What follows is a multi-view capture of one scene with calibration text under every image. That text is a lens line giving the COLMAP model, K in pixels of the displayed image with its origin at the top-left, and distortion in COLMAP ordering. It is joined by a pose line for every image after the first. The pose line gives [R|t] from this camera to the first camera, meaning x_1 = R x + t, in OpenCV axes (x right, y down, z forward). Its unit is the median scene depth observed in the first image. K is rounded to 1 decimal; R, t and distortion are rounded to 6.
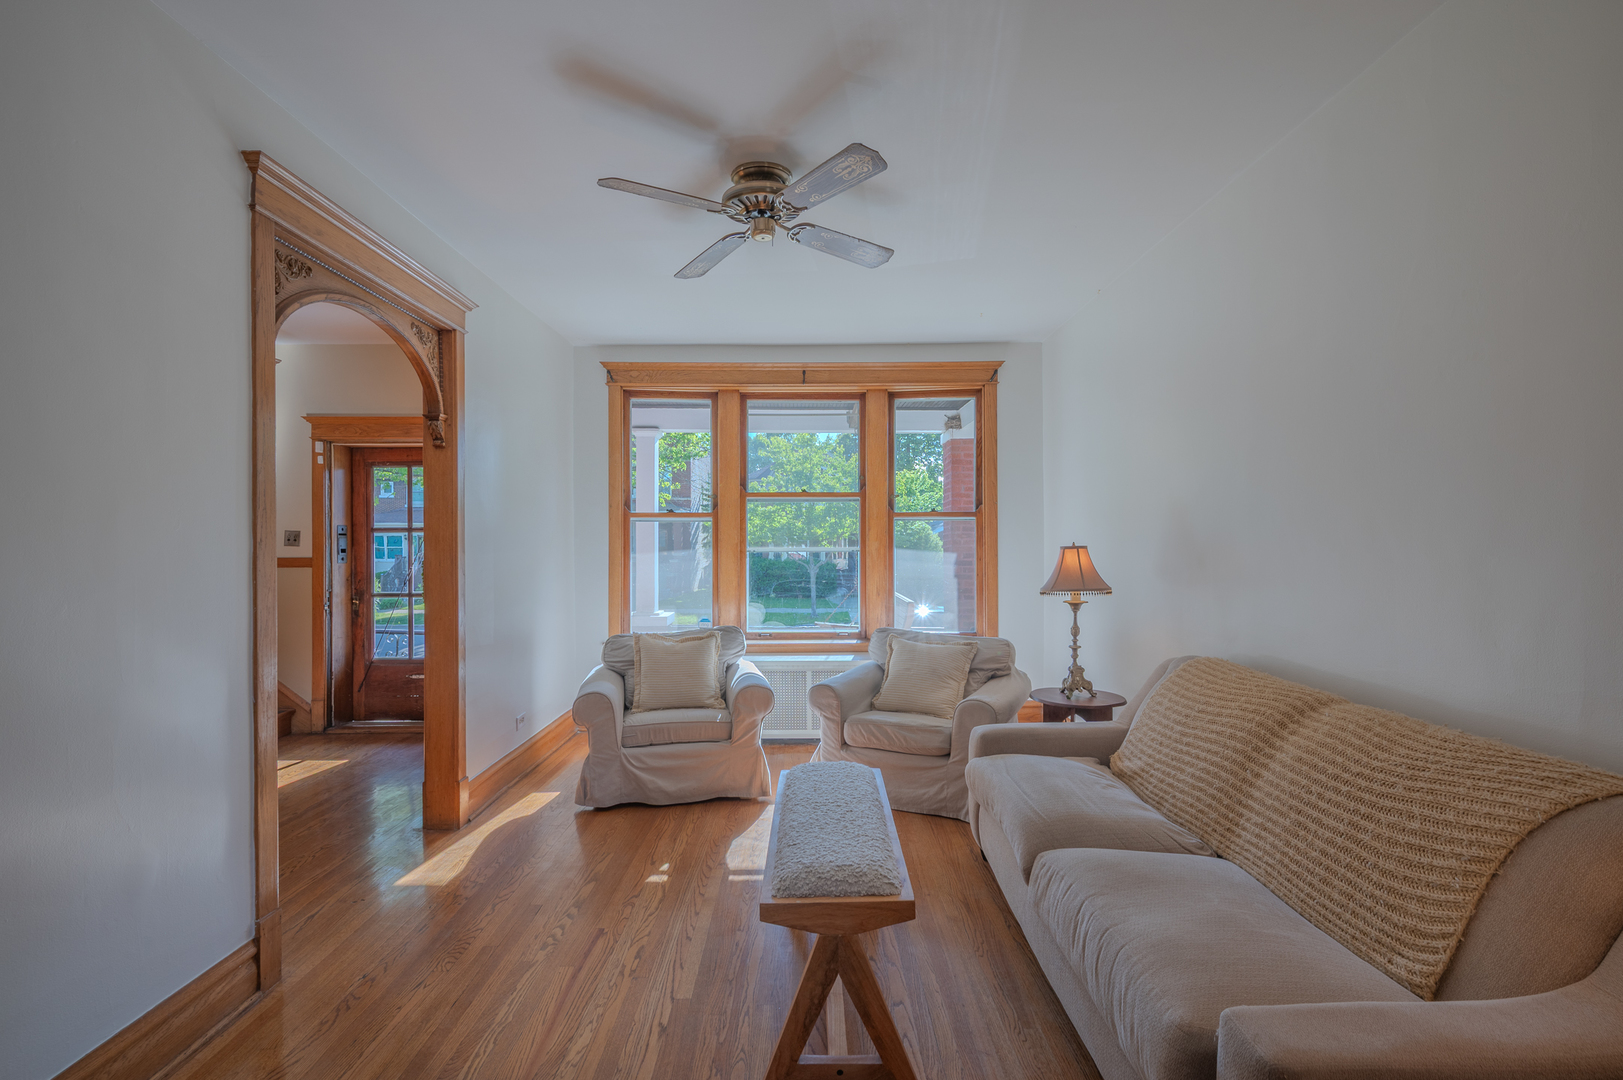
lens RADIAL K [[738.8, 0, 811.5], [0, 738.8, 540.0], [0, 0, 1]] dist [-0.003689, -0.000362]
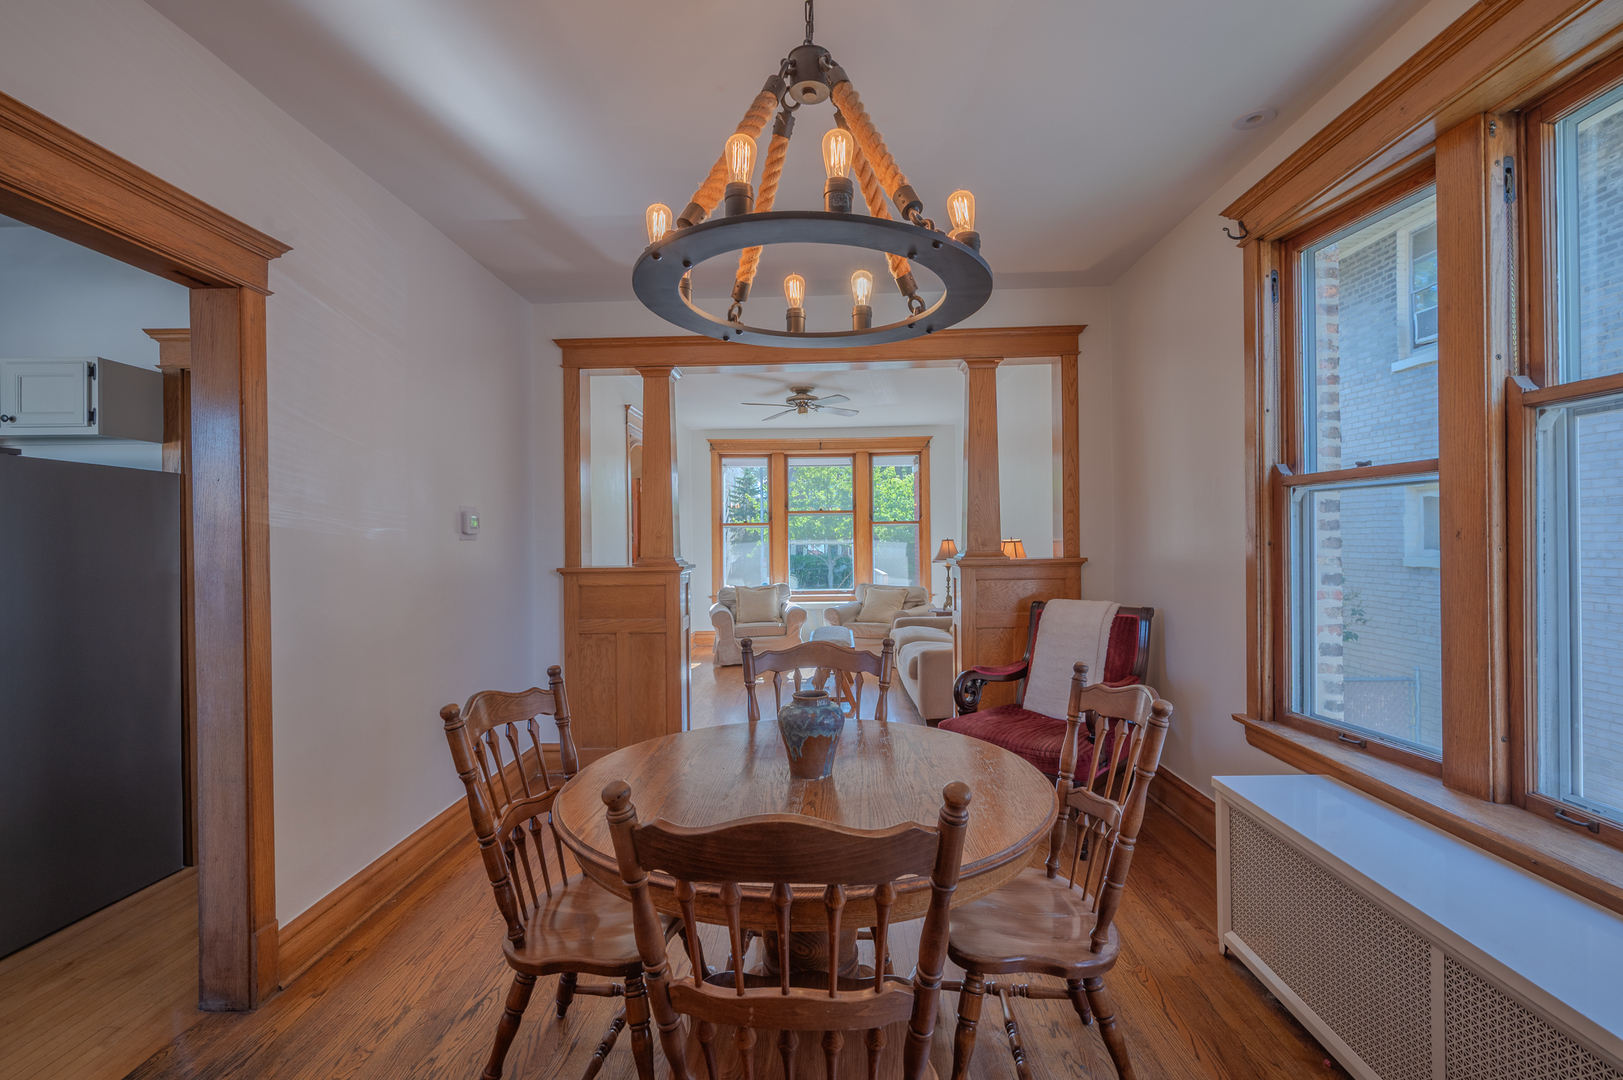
lens RADIAL K [[738.8, 0, 811.5], [0, 738.8, 540.0], [0, 0, 1]] dist [-0.003689, -0.000362]
pose [[0.999638, -0.009175, -0.025280, 0.011496], [0.009337, 0.999937, 0.006304, -0.005508], [0.025220, -0.006537, 0.999661, -0.798754]]
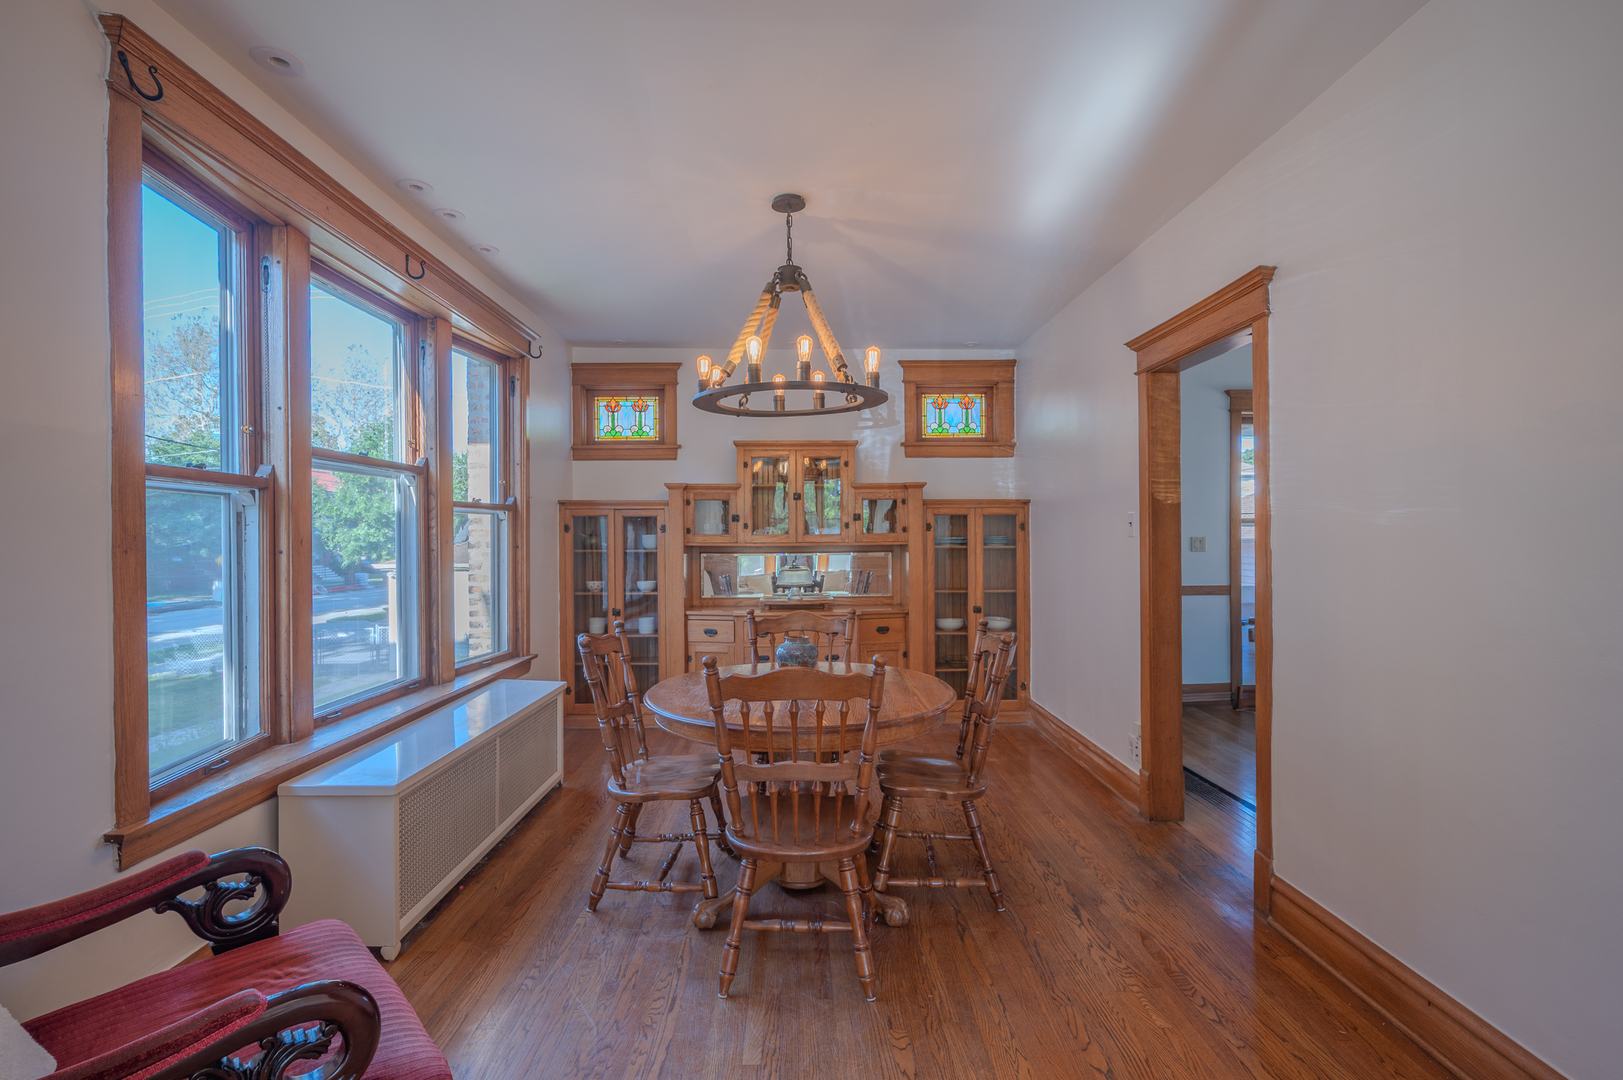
lens RADIAL K [[738.8, 0, 811.5], [0, 738.8, 540.0], [0, 0, 1]] dist [-0.003689, -0.000362]
pose [[-0.999864, 0.009628, -0.013403, -0.128991], [0.009591, 0.999950, 0.002805, 0.030889], [0.013429, 0.002676, -0.999906, 8.048324]]
